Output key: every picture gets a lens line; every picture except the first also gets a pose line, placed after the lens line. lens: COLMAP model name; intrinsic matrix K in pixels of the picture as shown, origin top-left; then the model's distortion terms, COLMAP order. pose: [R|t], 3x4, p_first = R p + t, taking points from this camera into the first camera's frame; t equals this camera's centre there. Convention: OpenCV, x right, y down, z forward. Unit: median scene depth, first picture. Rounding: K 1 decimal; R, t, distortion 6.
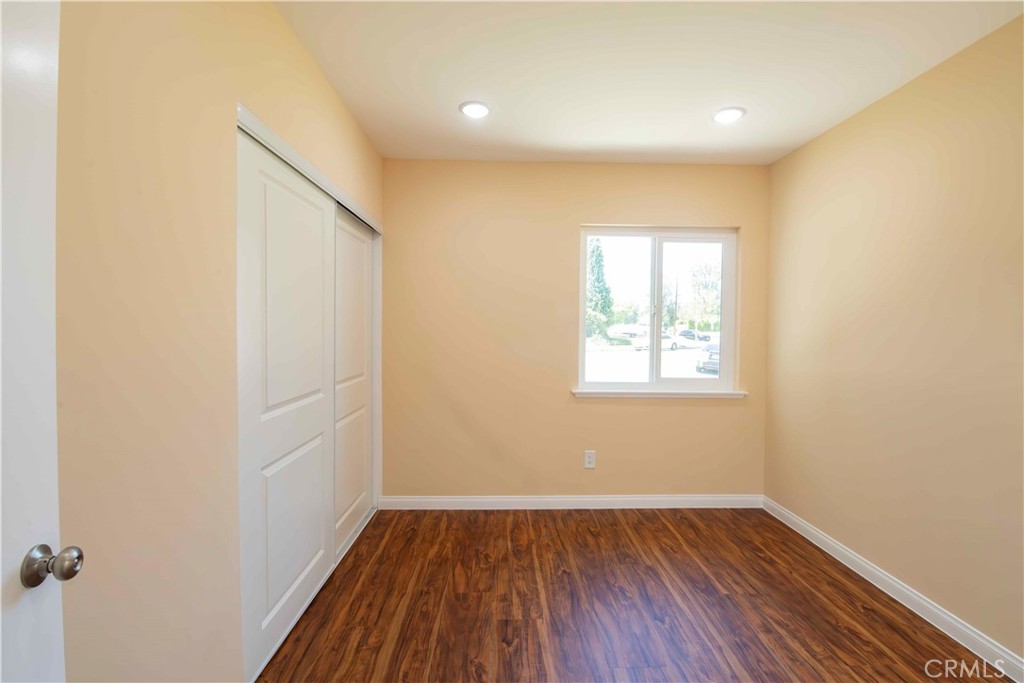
lens RADIAL K [[440.4, 0, 530.1], [0, 440.4, 335.3], [0, 0, 1]] dist [0.000028, -0.009386]
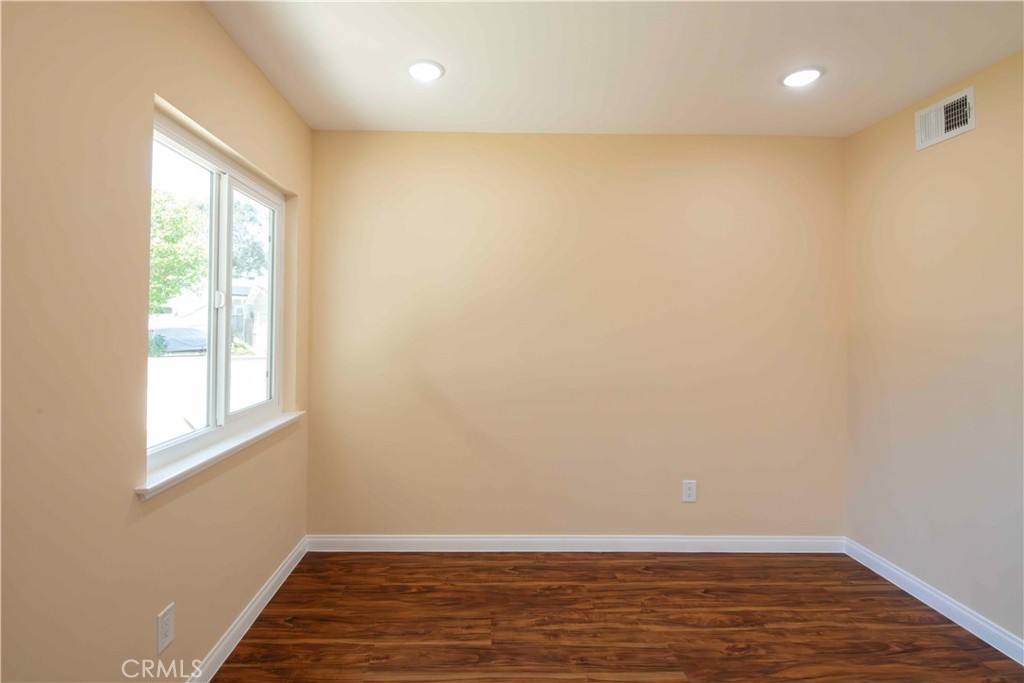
lens RADIAL K [[440.4, 0, 530.1], [0, 440.4, 335.3], [0, 0, 1]] dist [0.000028, -0.009386]
pose [[0.066116, -0.020189, 0.997608, -0.330530], [0.011205, 0.999747, 0.019490, -0.021429], [-0.997749, 0.009889, 0.066326, 0.730086]]
